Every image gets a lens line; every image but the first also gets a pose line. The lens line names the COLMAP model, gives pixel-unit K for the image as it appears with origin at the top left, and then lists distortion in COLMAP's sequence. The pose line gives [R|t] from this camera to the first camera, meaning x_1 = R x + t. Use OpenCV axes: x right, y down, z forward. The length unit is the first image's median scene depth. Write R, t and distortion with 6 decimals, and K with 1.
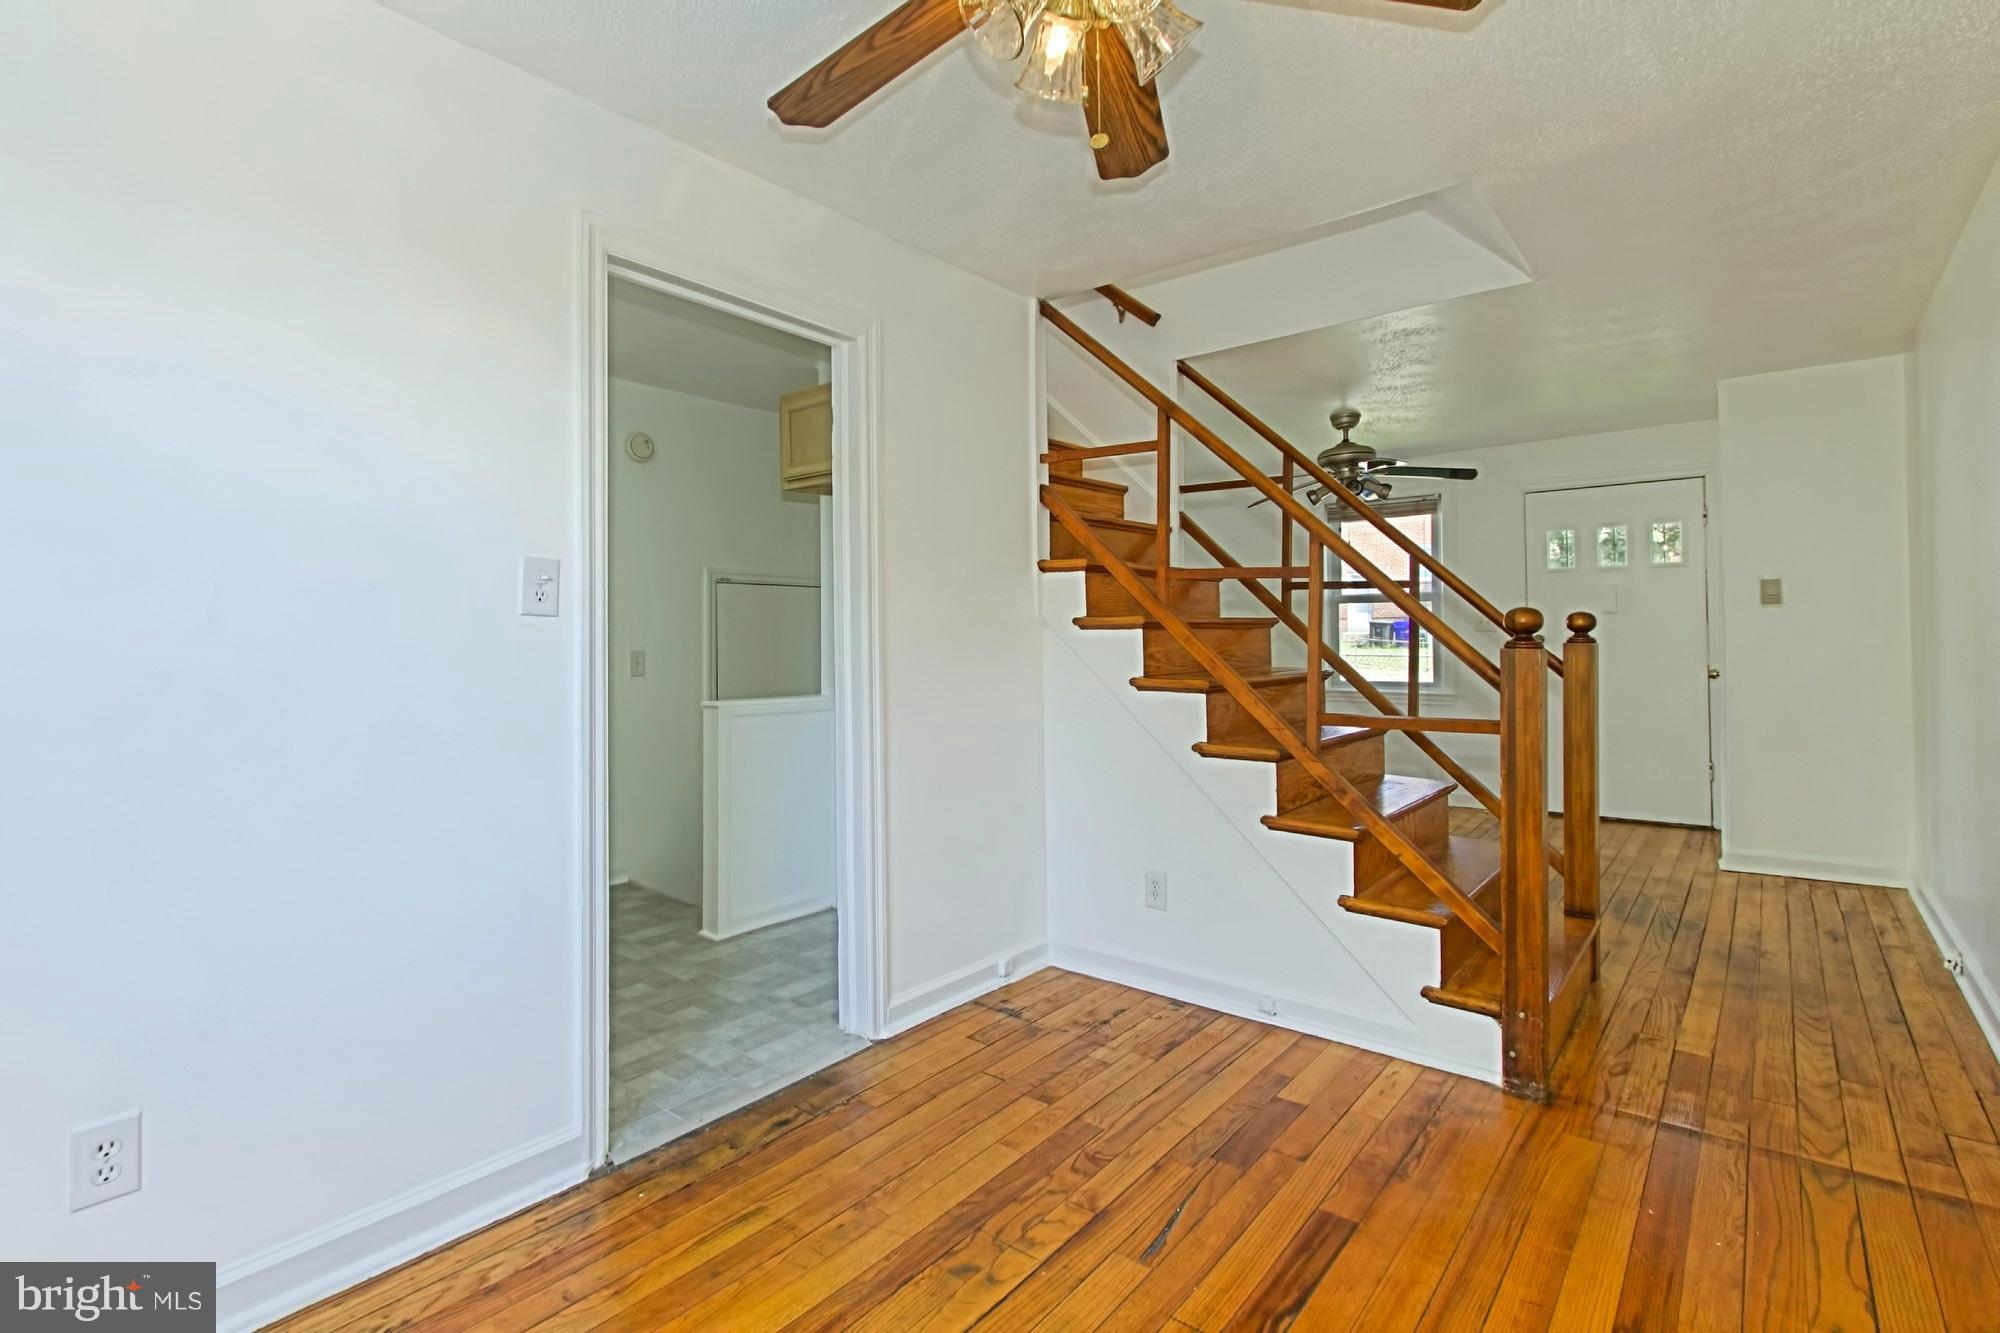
lens RADIAL K [[927.9, 0, 993.3], [0, 927.9, 651.6], [0, 0, 1]] dist [-0.001934, 0.000687]
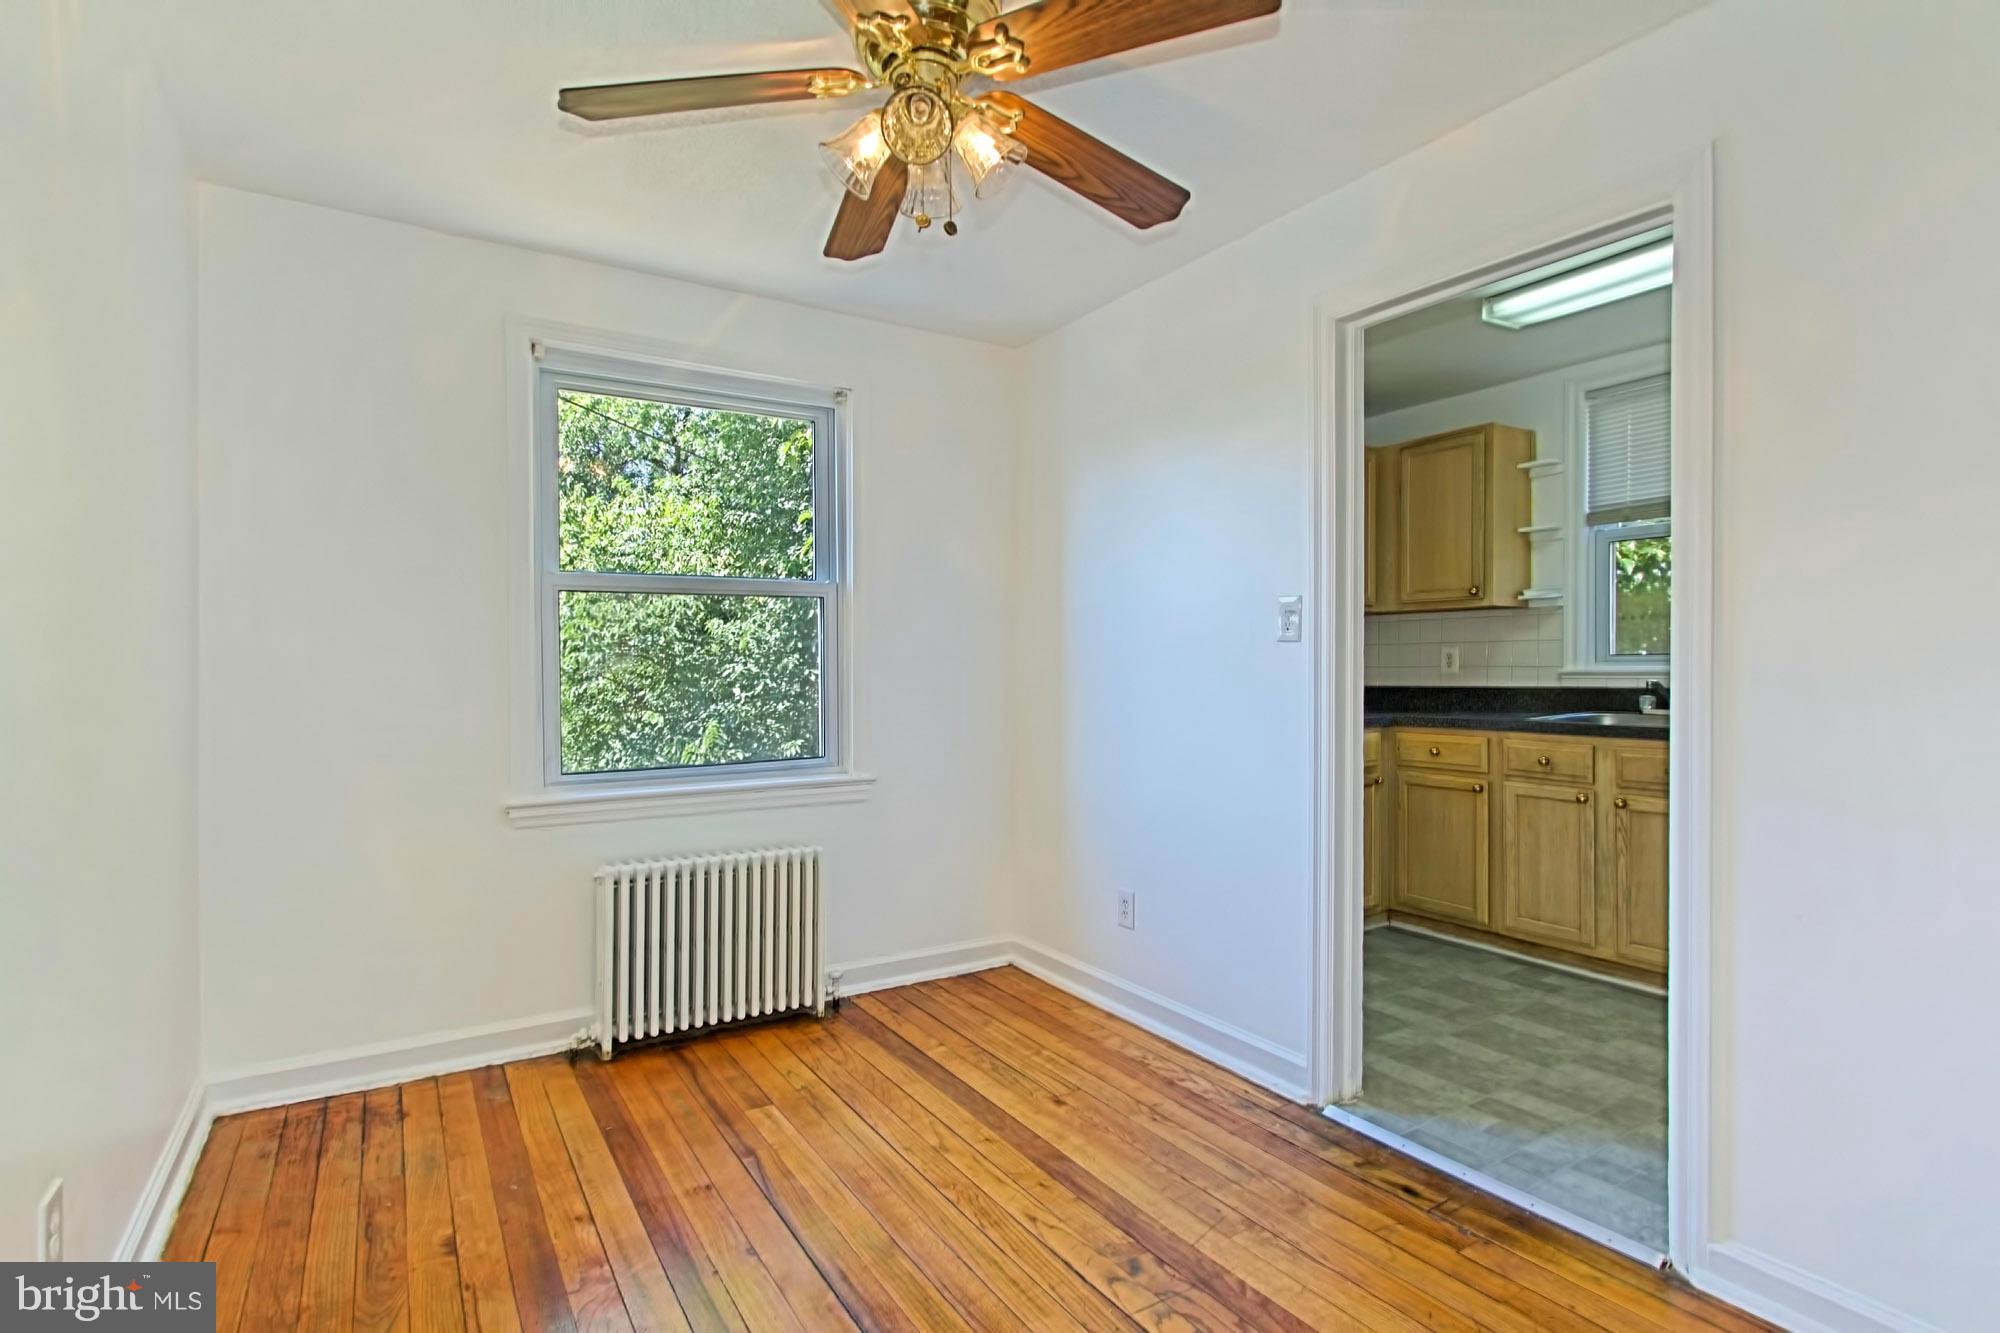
lens RADIAL K [[992.5, 0, 999.5], [0, 992.5, 668.4], [0, 0, 1]] dist [-0.001162, -0.000653]
pose [[-0.318911, 0.009038, -0.947742, 0.928571], [-0.002960, 0.999940, 0.010532, -0.014292], [0.947780, 0.006164, -0.318865, 1.051245]]
